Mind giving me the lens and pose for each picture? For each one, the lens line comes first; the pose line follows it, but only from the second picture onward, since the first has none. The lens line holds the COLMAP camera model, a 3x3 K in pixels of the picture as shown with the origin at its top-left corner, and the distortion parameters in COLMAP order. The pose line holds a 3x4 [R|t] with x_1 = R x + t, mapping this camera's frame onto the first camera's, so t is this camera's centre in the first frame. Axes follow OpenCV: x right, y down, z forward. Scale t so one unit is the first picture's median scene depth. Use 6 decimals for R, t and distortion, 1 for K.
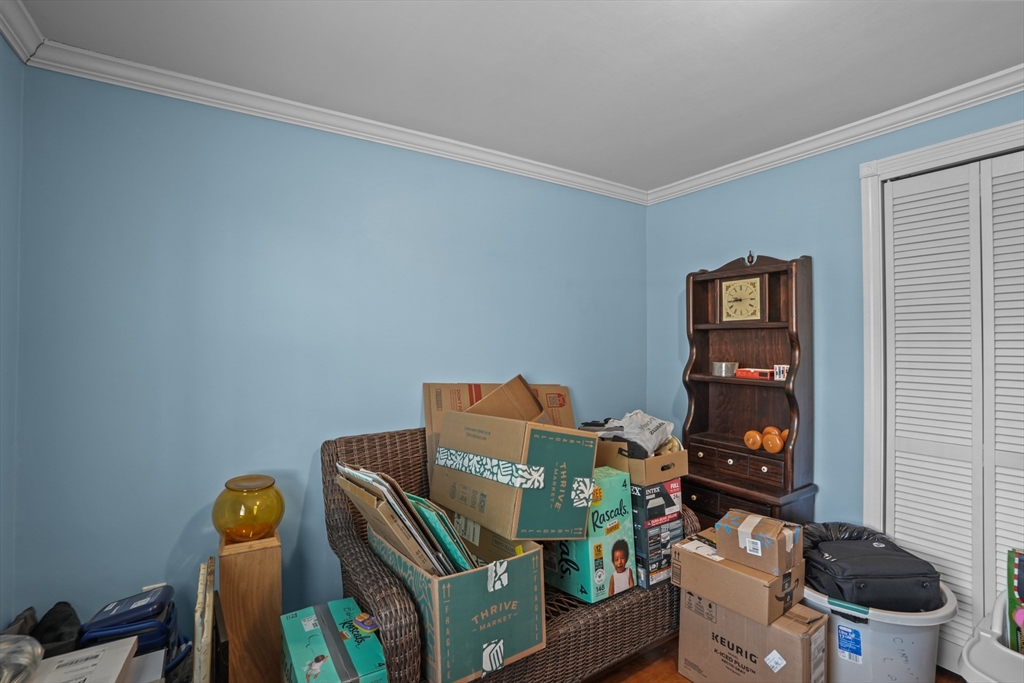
lens RADIAL K [[470.6, 0, 510.1], [0, 470.6, 337.5], [0, 0, 1]] dist [-0.073007, 0.026784]
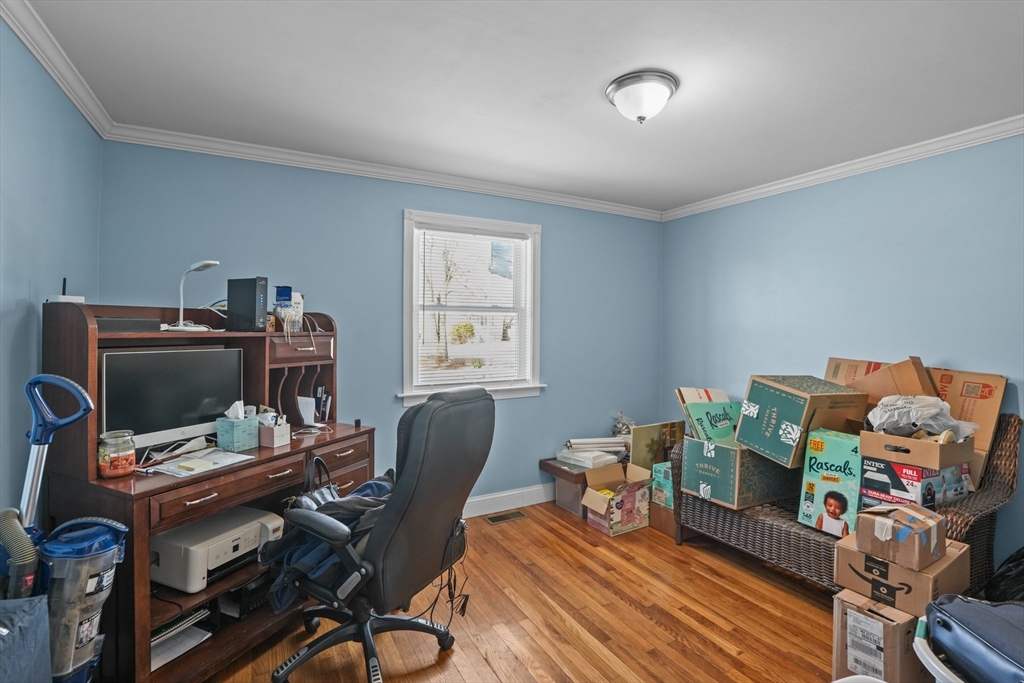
lens RADIAL K [[470.6, 0, 510.1], [0, 470.6, 337.5], [0, 0, 1]] dist [-0.073007, 0.026784]
pose [[-0.076610, 0.017487, -0.996908, 1.495519], [0.009203, 0.999816, 0.016830, 0.016023], [0.997019, -0.007886, -0.076757, 0.267086]]
